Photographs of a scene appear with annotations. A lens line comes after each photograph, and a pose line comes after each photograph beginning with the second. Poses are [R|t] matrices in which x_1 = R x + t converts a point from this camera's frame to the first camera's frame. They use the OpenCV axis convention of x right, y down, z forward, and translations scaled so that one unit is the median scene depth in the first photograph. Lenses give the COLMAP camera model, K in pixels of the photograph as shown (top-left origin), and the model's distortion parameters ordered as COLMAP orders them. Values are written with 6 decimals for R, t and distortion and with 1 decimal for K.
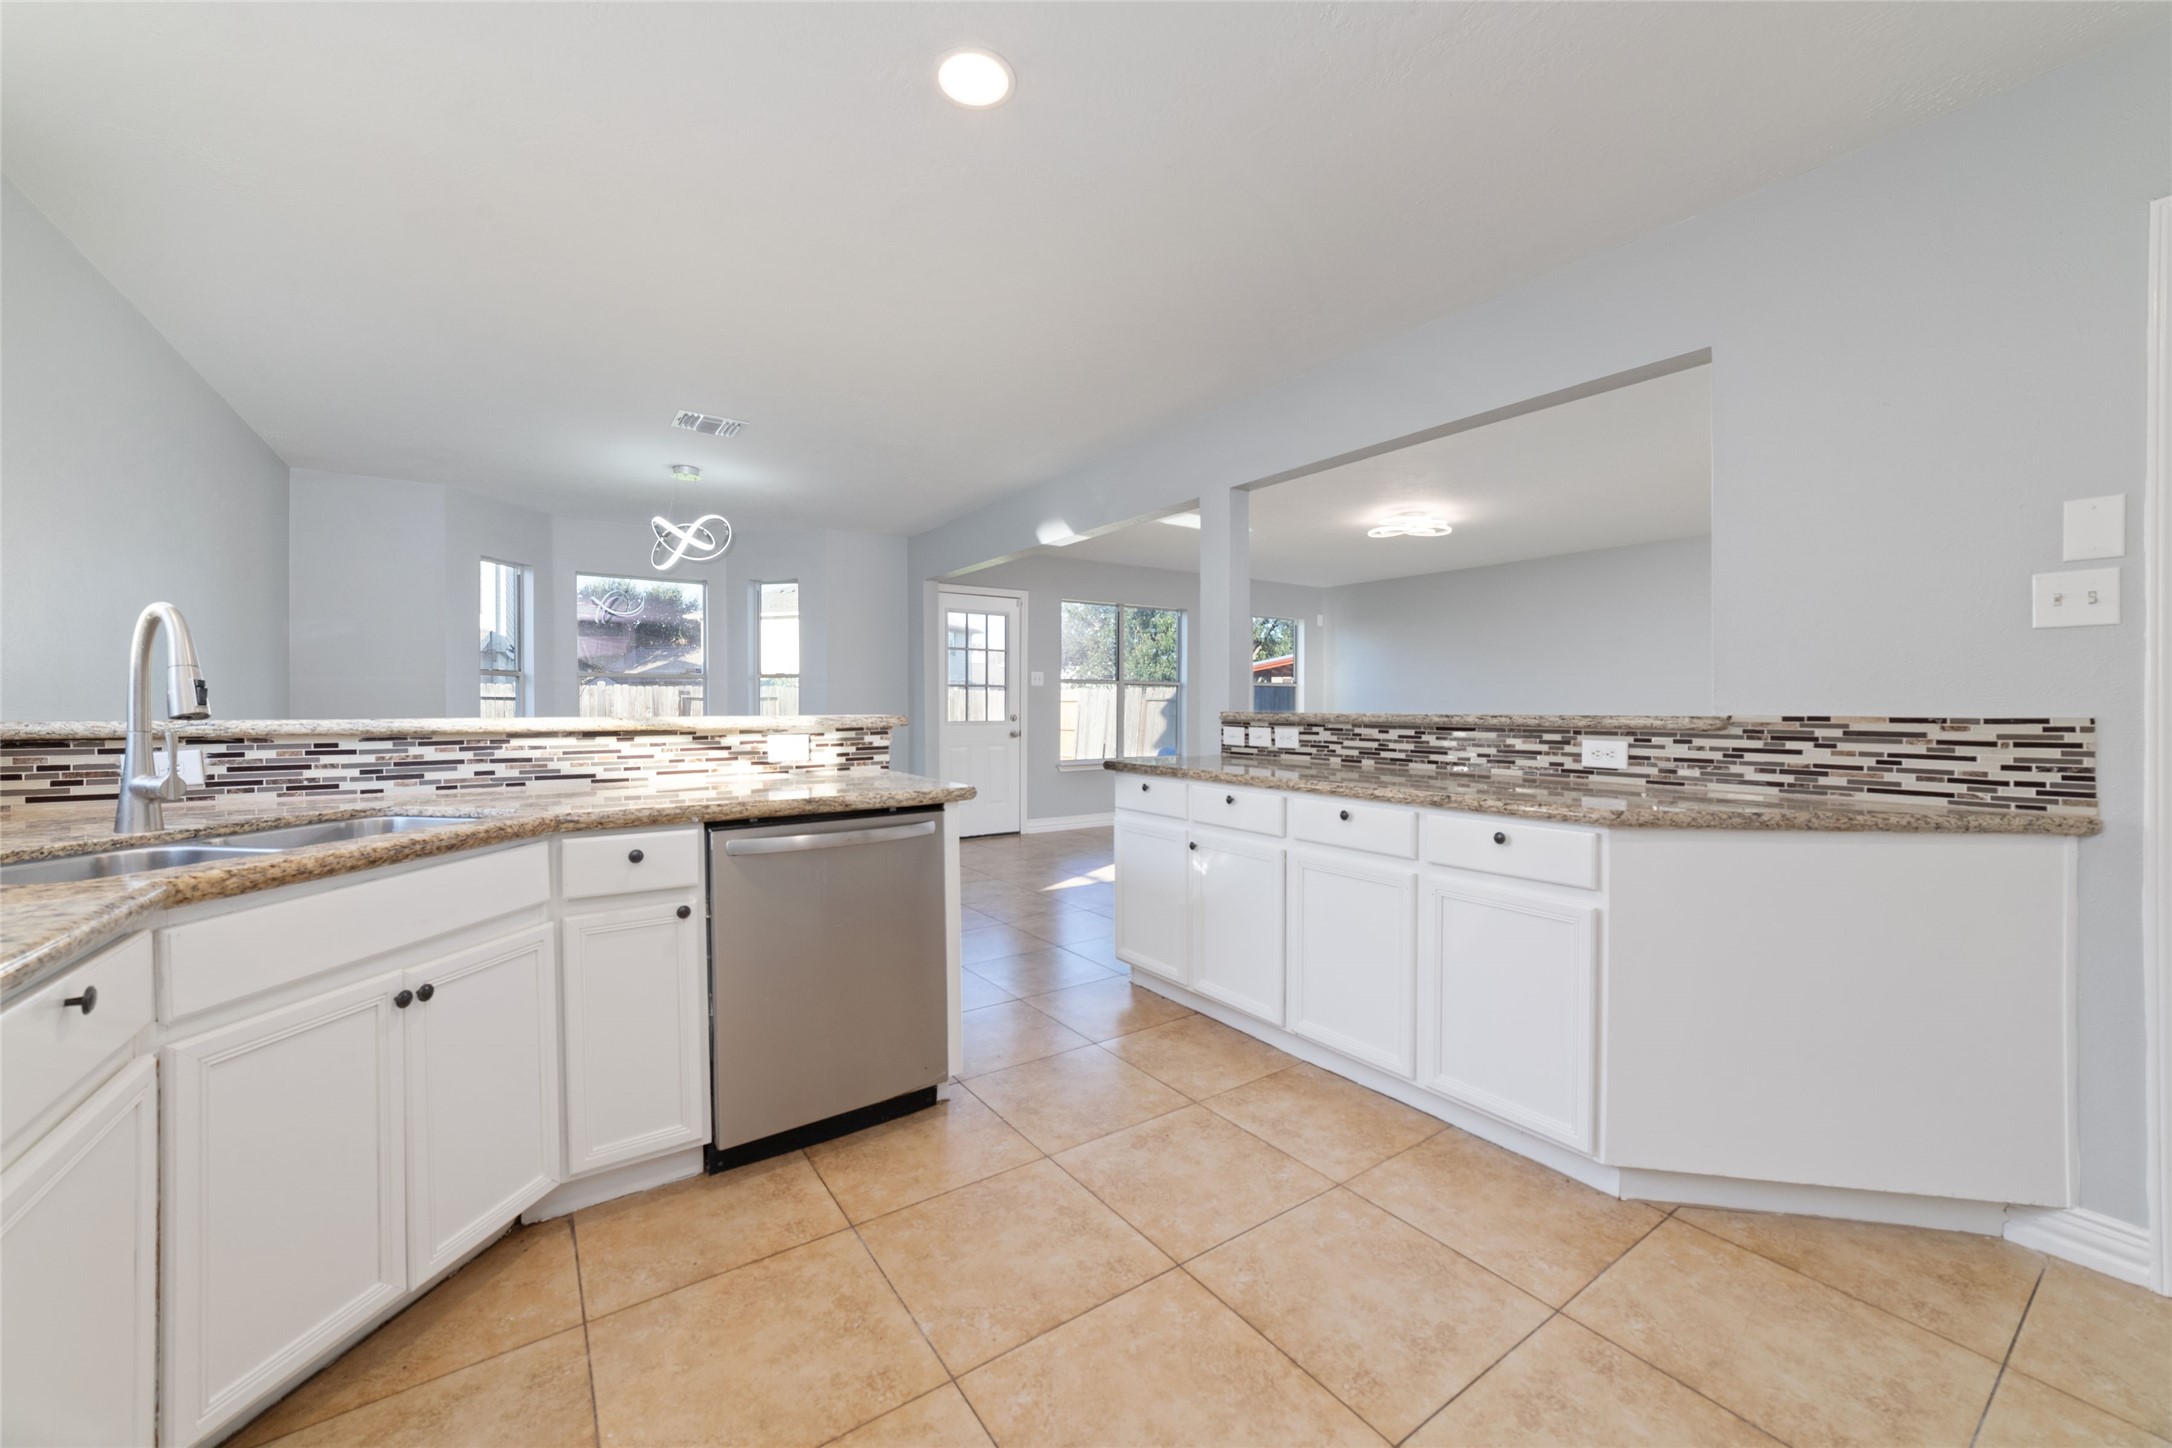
lens RADIAL K [[831.2, 0, 1095.9], [0, 831.2, 709.4], [0, 0, 1]] dist [-0.003671, 0.001498]
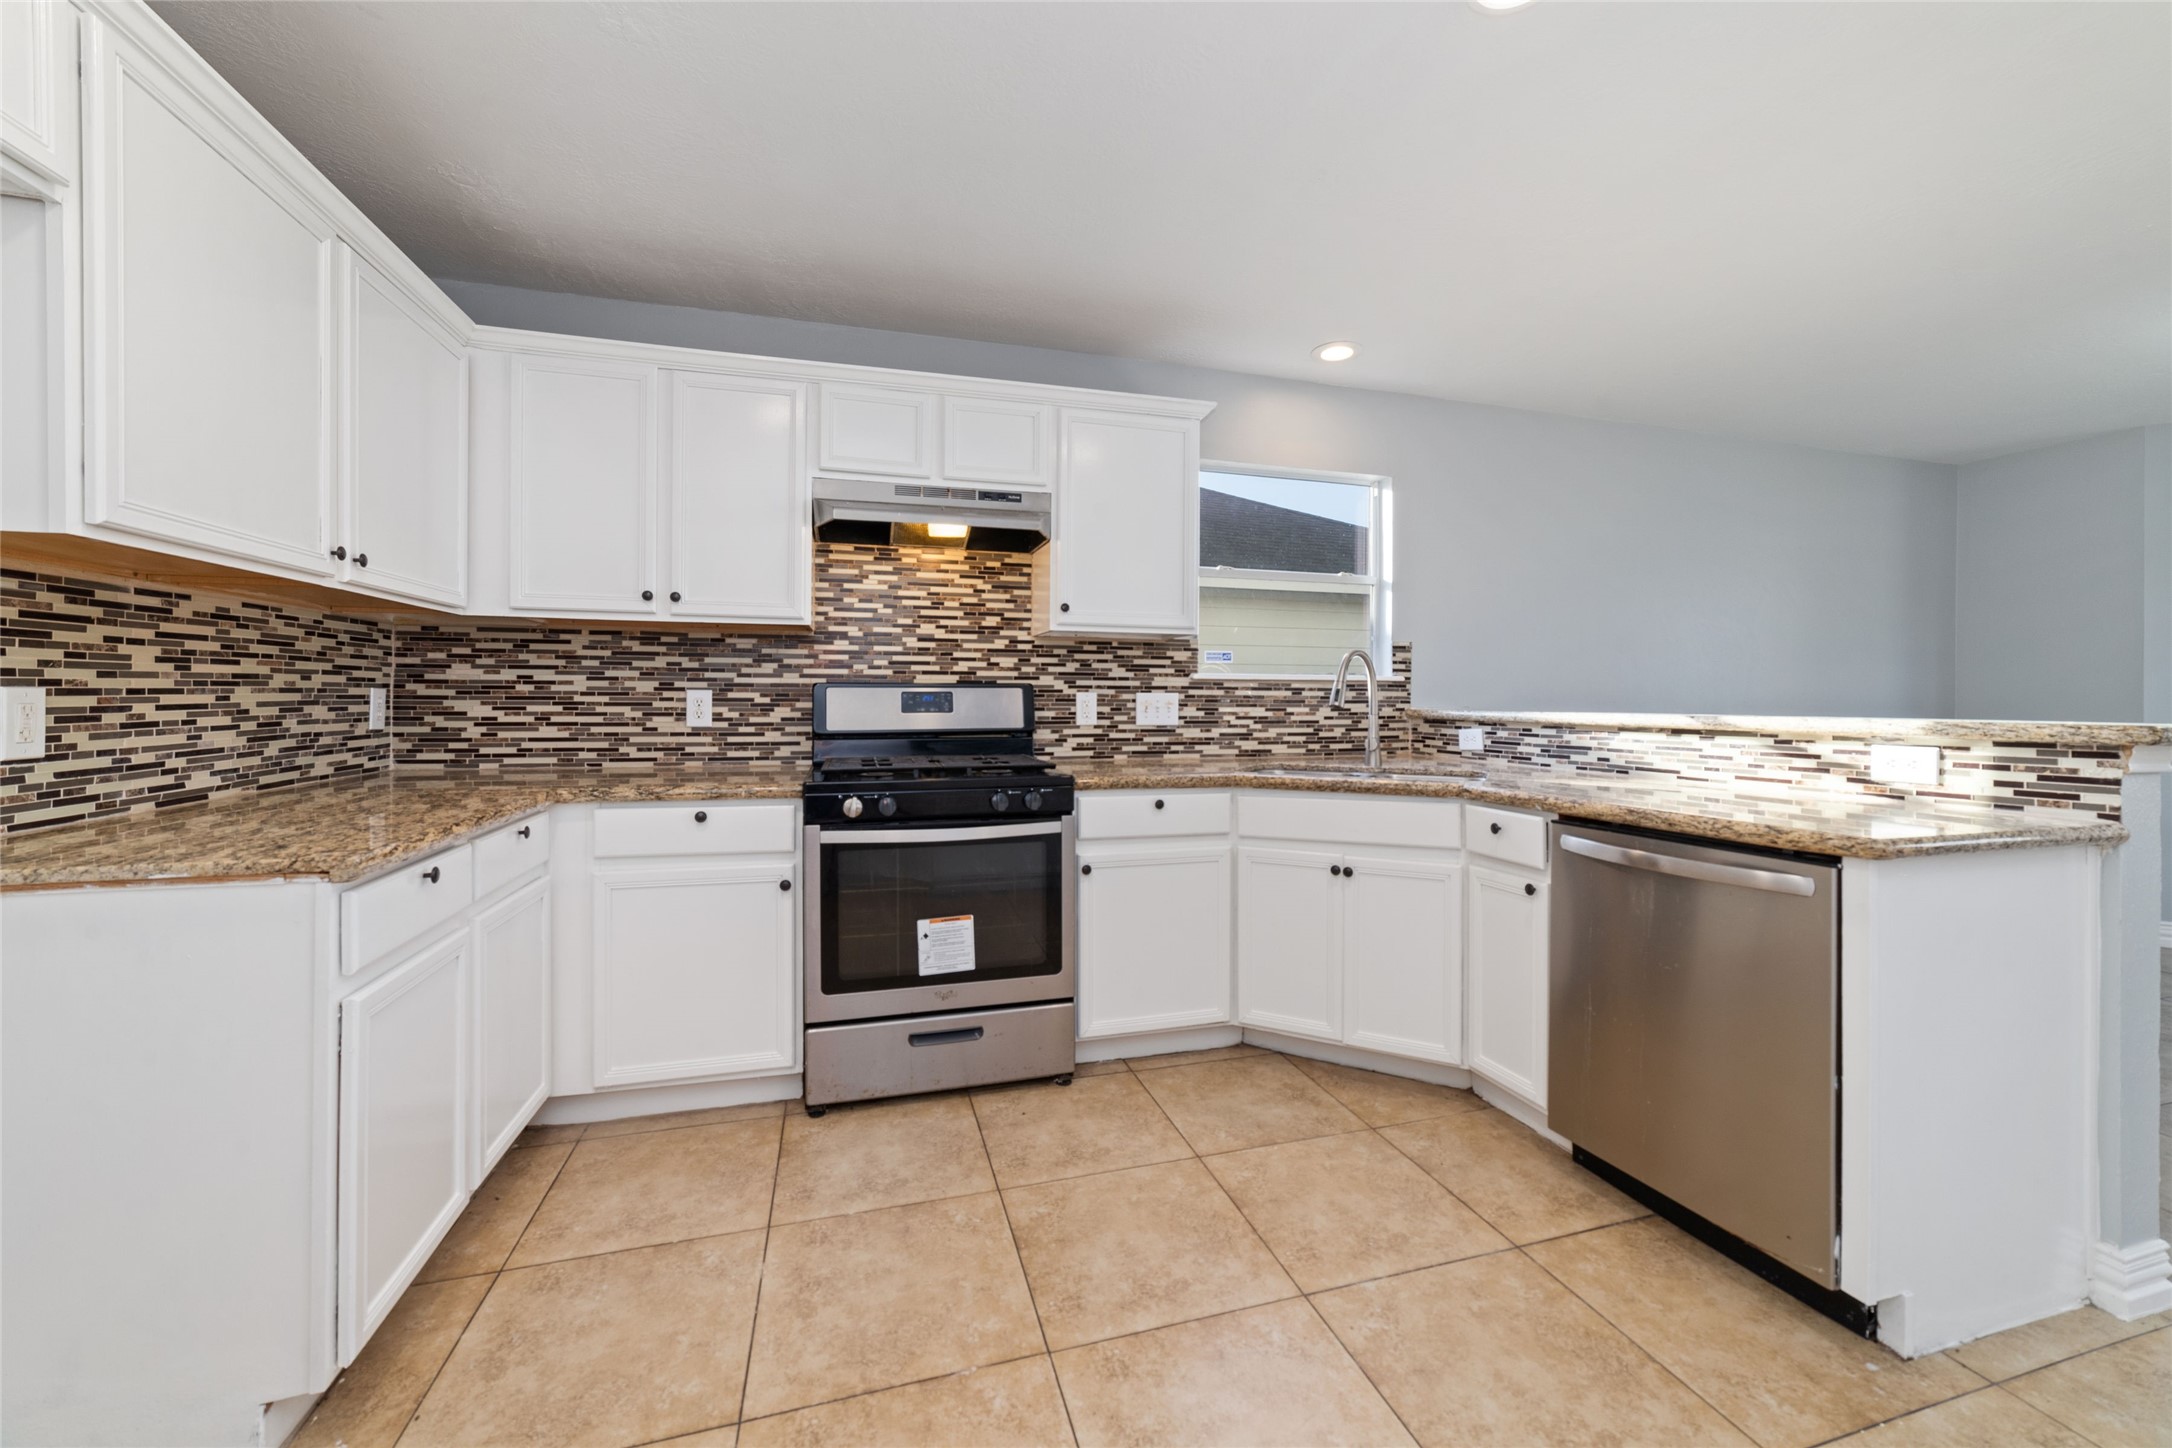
lens RADIAL K [[831.2, 0, 1088.4], [0, 831.2, 704.3], [0, 0, 1]] dist [-0.003671, 0.001498]
pose [[-0.318211, 0.002674, -0.948016, 0.674252], [-0.011618, 0.999910, 0.006720, -0.002266], [0.947949, 0.013152, -0.318151, 0.726653]]
